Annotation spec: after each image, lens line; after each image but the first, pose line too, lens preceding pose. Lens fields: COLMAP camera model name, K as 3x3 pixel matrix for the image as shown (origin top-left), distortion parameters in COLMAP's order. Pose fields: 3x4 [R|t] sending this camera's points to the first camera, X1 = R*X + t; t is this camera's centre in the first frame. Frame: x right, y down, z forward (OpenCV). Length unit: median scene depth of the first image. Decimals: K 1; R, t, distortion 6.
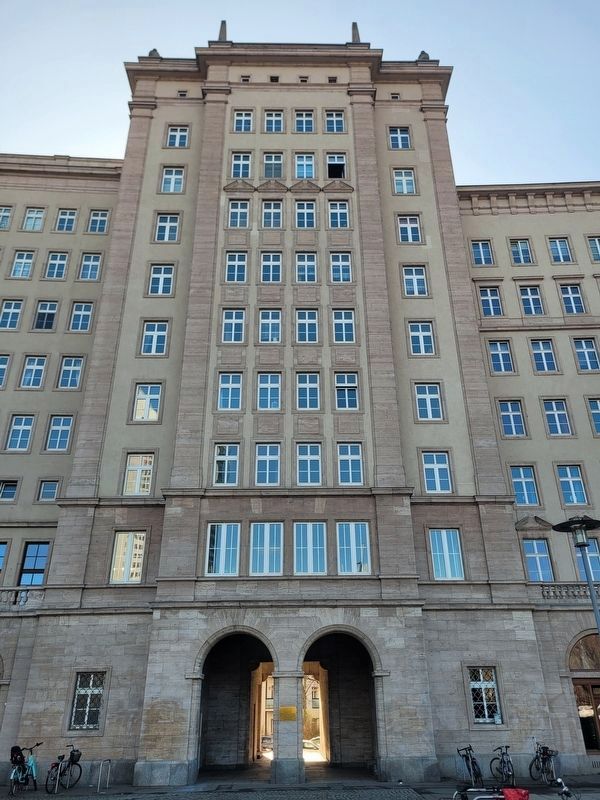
lens RADIAL K [[594.5, 0, 300.0], [0, 594.5, 400.0], [0, 0, 1]] dist [0.006517, 0.001301]
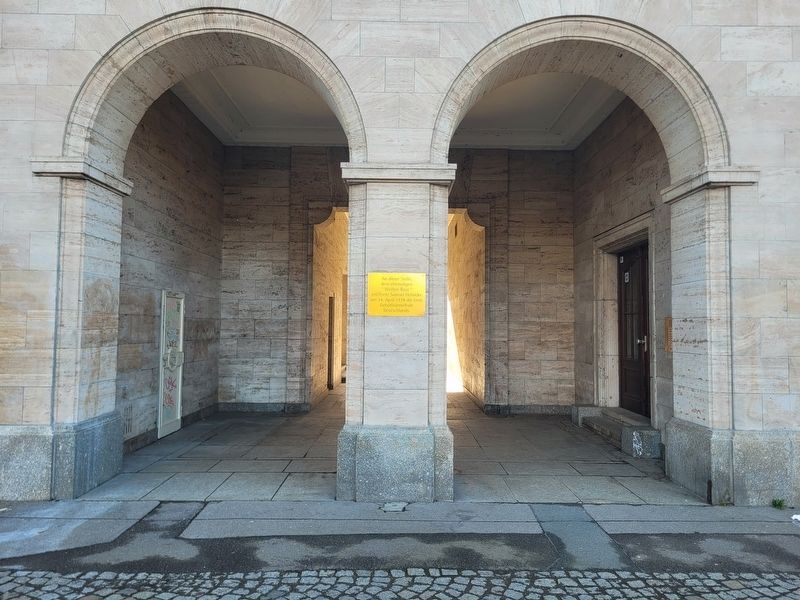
lens RADIAL K [[594.5, 0, 400.0], [0, 594.5, 300.0], [0, 0, 1]] dist [0.006517, 0.001301]
pose [[0.999707, 0.022572, -0.008721, -0.015381], [-0.016738, 0.905313, 0.424415, 0.384279], [0.017476, -0.424145, 0.905426, 0.696125]]
